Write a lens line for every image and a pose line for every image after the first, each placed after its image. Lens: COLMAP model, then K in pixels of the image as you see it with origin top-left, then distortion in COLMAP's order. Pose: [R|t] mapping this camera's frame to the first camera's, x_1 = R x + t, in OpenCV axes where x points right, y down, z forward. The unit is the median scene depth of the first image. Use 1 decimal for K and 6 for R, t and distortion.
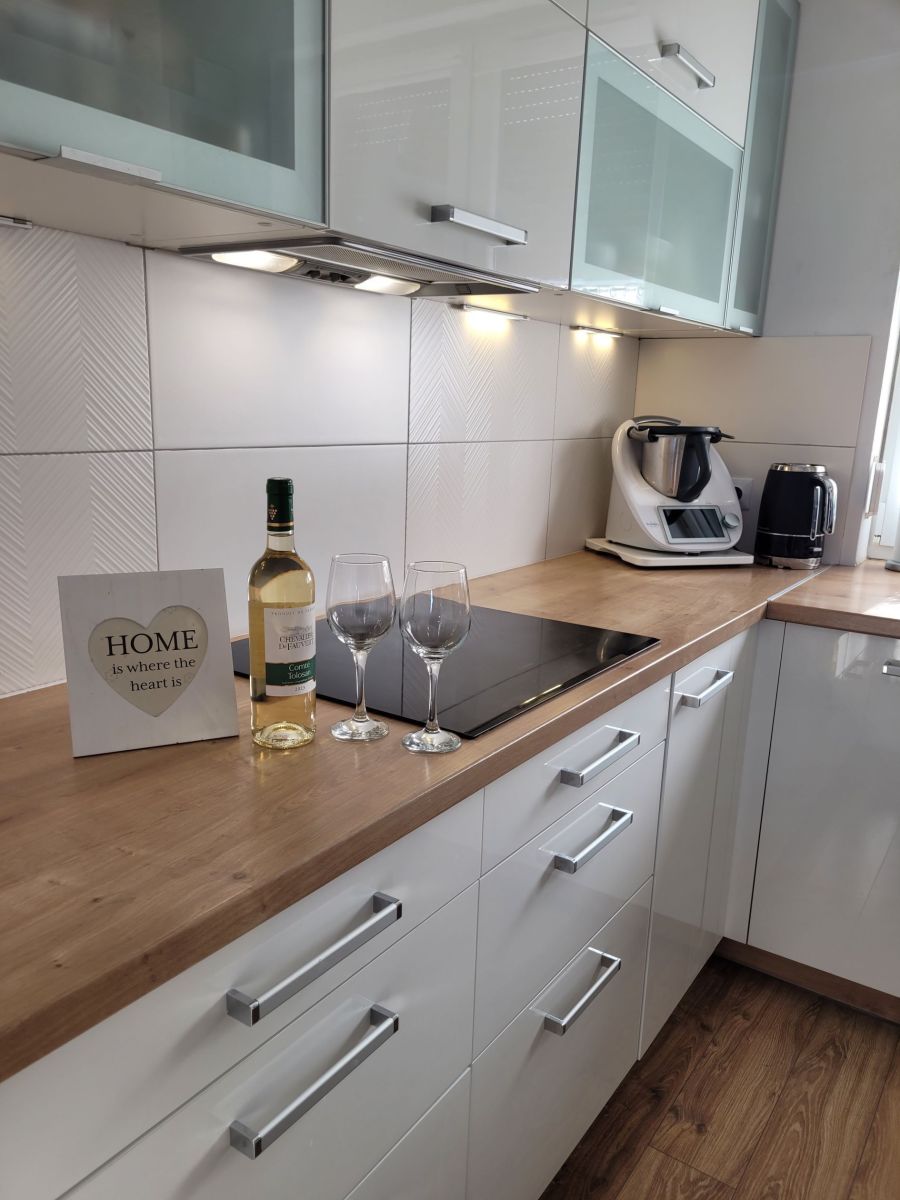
lens RADIAL K [[906.3, 0, 448.3], [0, 906.3, 606.5], [0, 0, 1]] dist [0.016652, 0.007235]
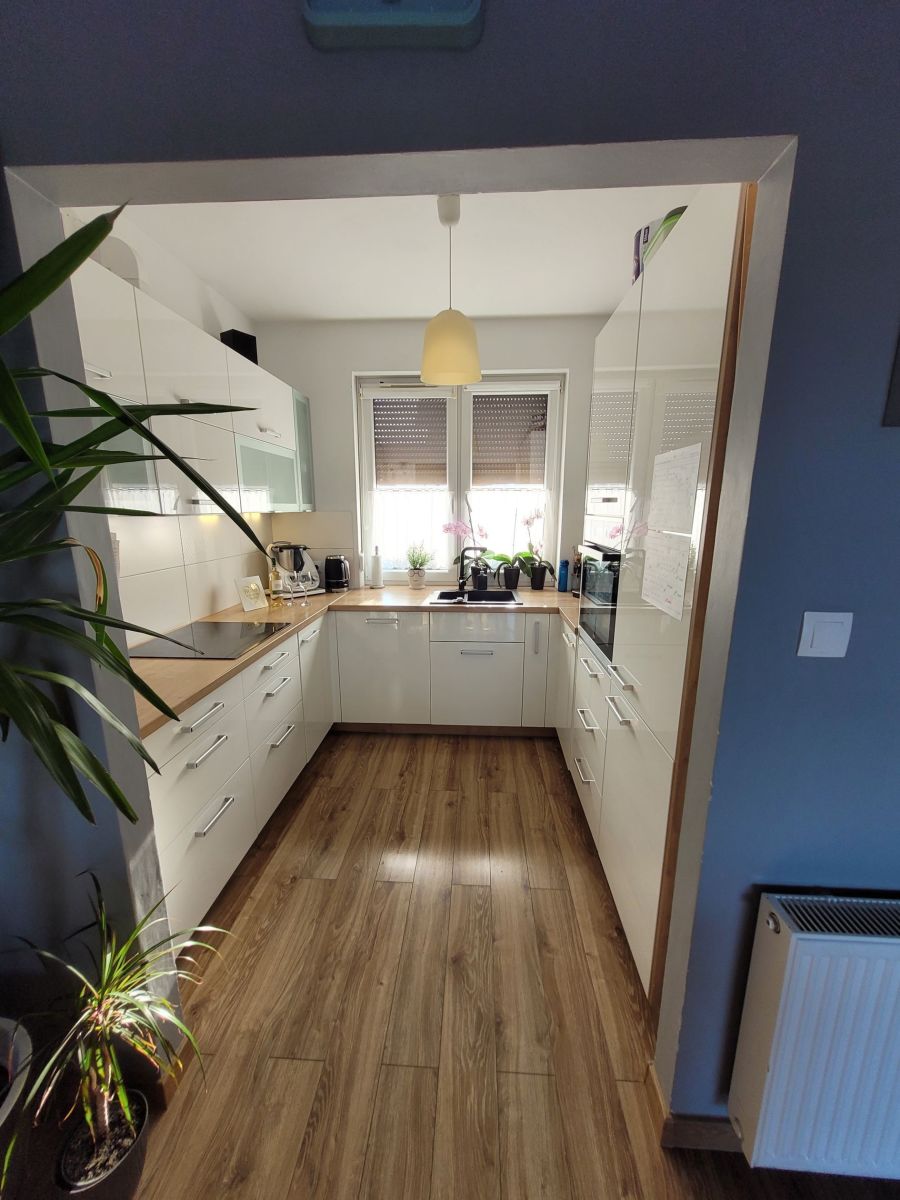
lens RADIAL K [[470.1, 0, 452.9], [0, 470.1, 612.5], [0, 0, 1]] dist [0.000120, -0.000644]
pose [[0.854155, -0.147438, 0.498680, -0.070485], [0.142775, 0.988603, 0.047737, 0.002742], [-0.500035, 0.030424, 0.865471, -0.516818]]
